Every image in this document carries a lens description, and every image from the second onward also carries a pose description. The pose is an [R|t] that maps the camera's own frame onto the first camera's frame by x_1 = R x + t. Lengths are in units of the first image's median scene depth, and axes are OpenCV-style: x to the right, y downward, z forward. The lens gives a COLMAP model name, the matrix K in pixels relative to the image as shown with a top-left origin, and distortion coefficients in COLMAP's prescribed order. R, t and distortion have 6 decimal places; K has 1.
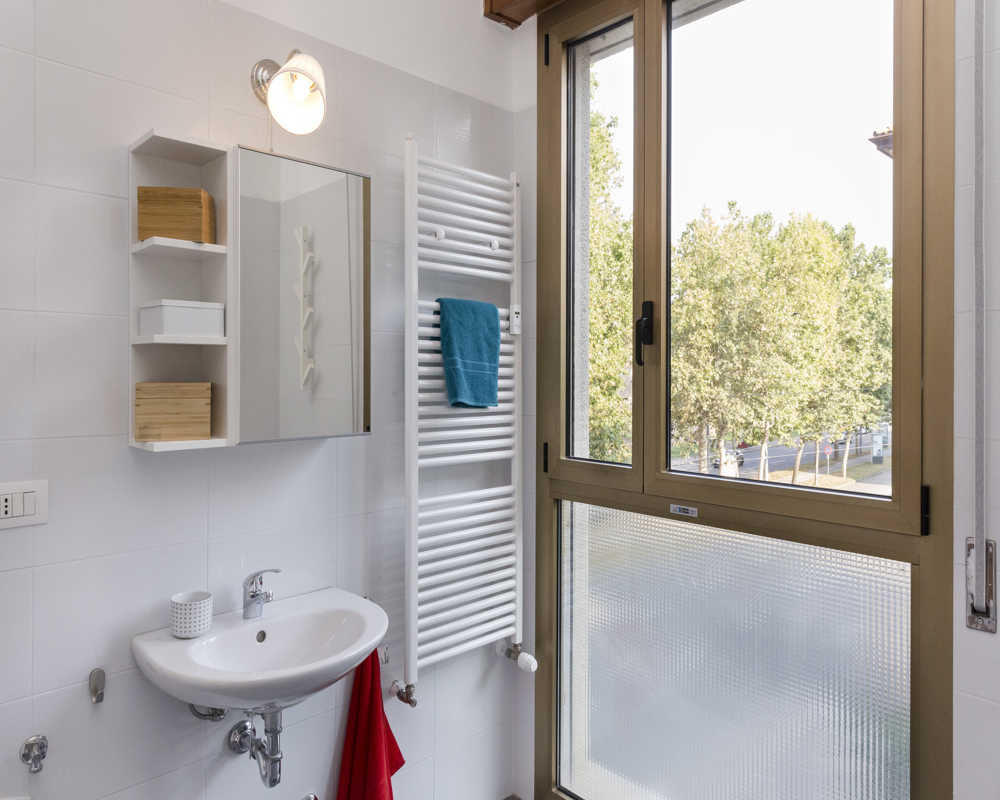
lens RADIAL K [[679.3, 0, 499.6], [0, 679.3, 396.2], [0, 0, 1]] dist [0.002012, 0.002195]
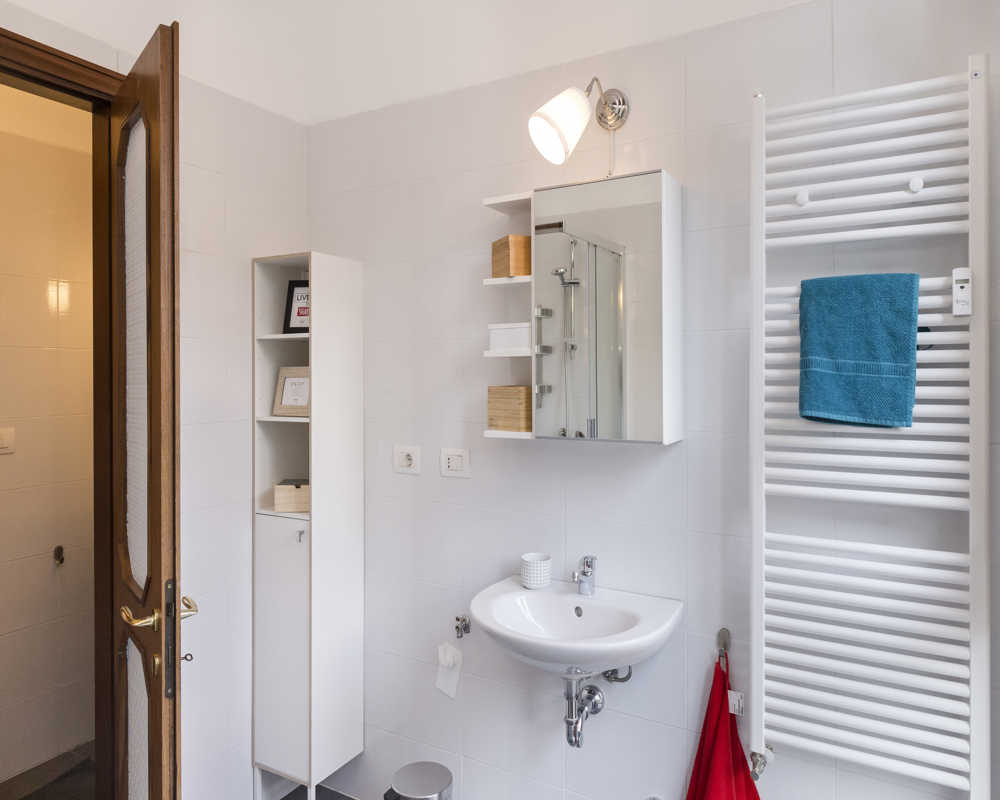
lens RADIAL K [[679.3, 0, 499.4], [0, 679.3, 393.4], [0, 0, 1]] dist [0.002012, 0.002195]
pose [[0.273821, 0.026618, -0.961412, 0.564886], [-0.021895, 0.999530, 0.021438, -0.024918], [0.961531, 0.015180, 0.274275, 0.458091]]
